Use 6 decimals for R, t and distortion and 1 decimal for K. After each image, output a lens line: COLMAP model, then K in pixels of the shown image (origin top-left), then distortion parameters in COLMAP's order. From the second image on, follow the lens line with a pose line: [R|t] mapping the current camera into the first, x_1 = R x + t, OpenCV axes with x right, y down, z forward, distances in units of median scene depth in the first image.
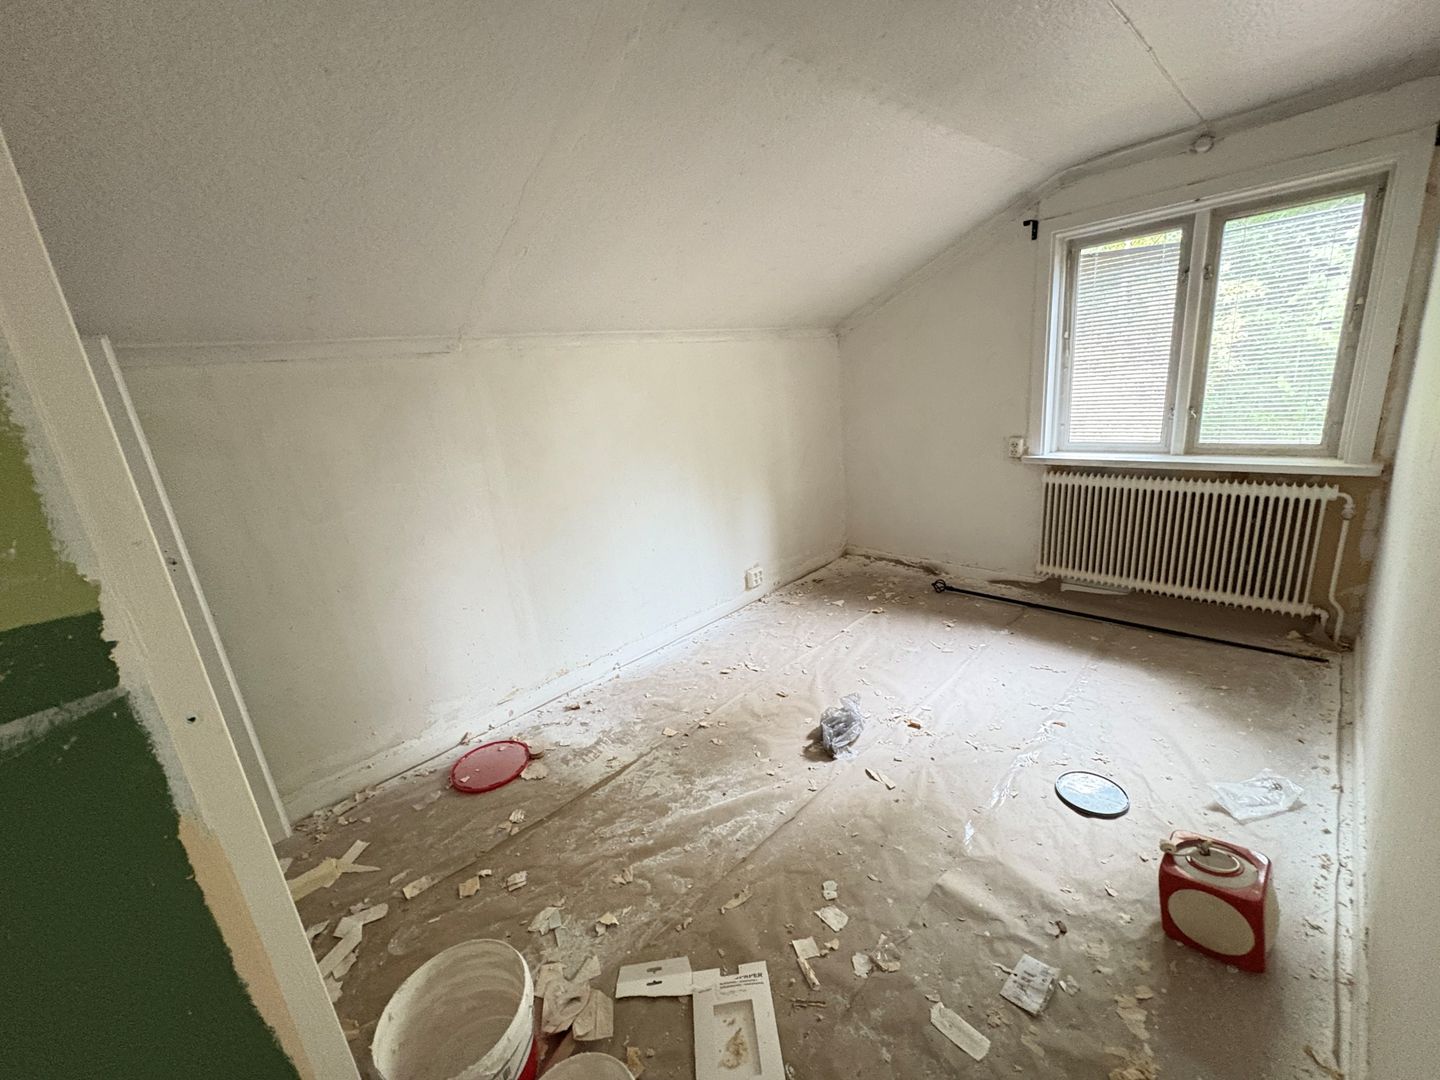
lens RADIAL K [[574.3, 0, 720.0], [0, 574.3, 540.0], [0, 0, 1]] dist [-0.005698, -0.000154]
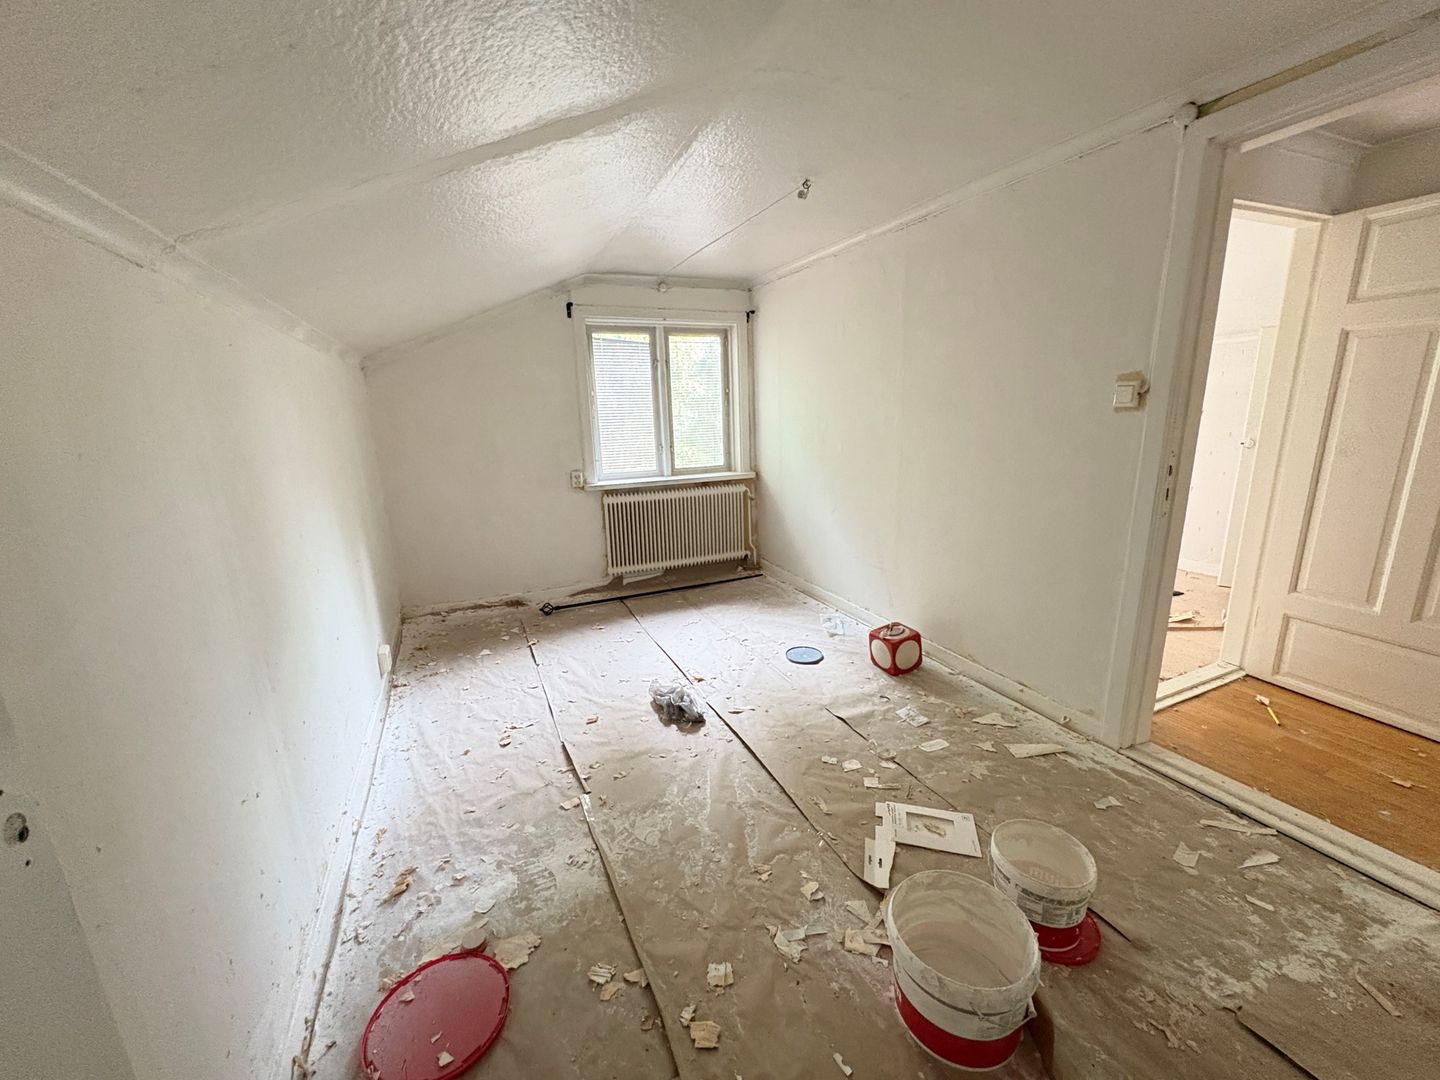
lens RADIAL K [[574.3, 0, 720.0], [0, 574.3, 540.0], [0, 0, 1]] dist [-0.005698, -0.000154]
pose [[0.327565, -0.124917, 0.936534, -0.681530], [0.251871, 0.966897, 0.040871, -0.010726], [-0.910638, 0.222498, 0.348185, 0.396378]]
